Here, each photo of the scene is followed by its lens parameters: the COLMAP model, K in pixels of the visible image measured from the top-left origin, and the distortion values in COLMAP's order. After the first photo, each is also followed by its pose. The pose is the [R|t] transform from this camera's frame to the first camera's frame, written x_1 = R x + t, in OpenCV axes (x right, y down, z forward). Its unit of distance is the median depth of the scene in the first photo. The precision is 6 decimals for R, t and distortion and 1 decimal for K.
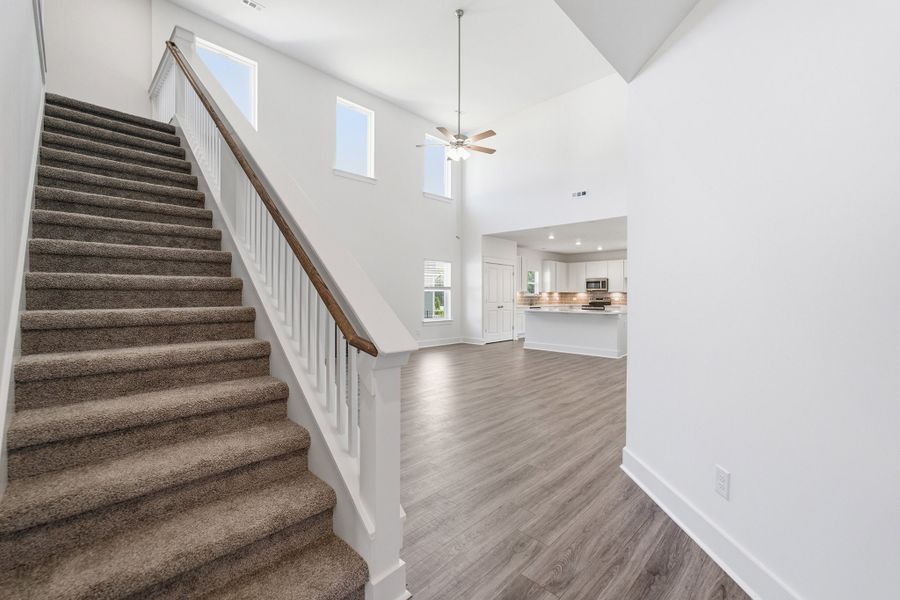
lens RADIAL K [[373.5, 0, 452.4], [0, 373.5, 294.6], [0, 0, 1]] dist [-0.003110, 0.001305]
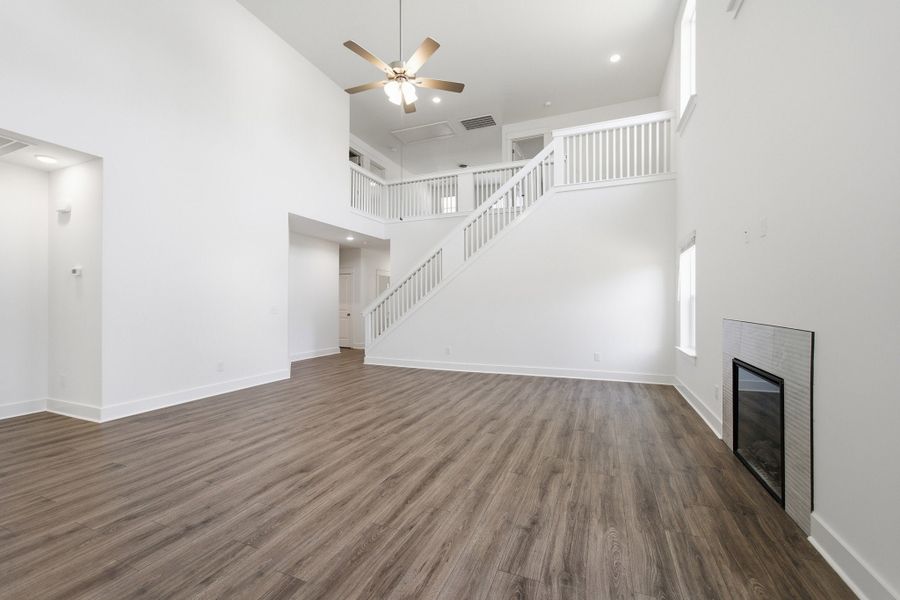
lens RADIAL K [[373.5, 0, 449.0], [0, 373.5, 300.9], [0, 0, 1]] dist [-0.003110, 0.001305]
pose [[-0.928927, -0.007002, -0.370197, 0.128688], [-0.004266, 0.999957, -0.008210, 0.002604], [0.370238, -0.006048, -0.928917, 1.143828]]
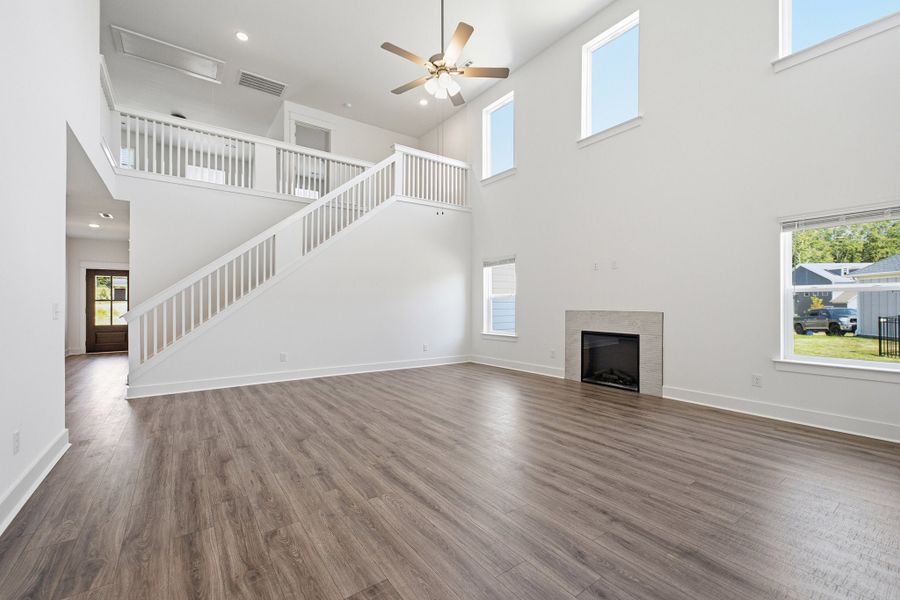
lens RADIAL K [[381.0, 0, 452.7], [0, 381.0, 301.1], [0, 0, 1]] dist [-0.002236, -0.000210]
pose [[-0.175803, -0.009481, -0.984380, 0.467850], [0.002958, 0.999944, -0.010159, 0.008324], [0.984421, -0.004698, -0.175765, 0.786862]]
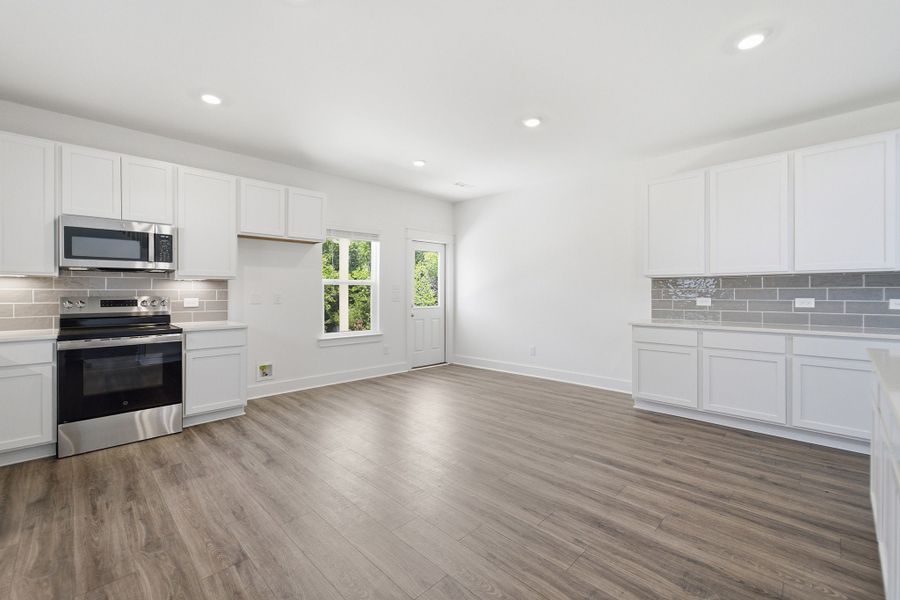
lens RADIAL K [[381.0, 0, 446.8], [0, 381.0, 294.8], [0, 0, 1]] dist [-0.002236, -0.000210]
pose [[0.009639, -0.004458, 0.999944, 0.214969], [-0.002766, 0.999986, 0.004485, 0.006580], [-0.999950, -0.002809, 0.009627, 1.230091]]
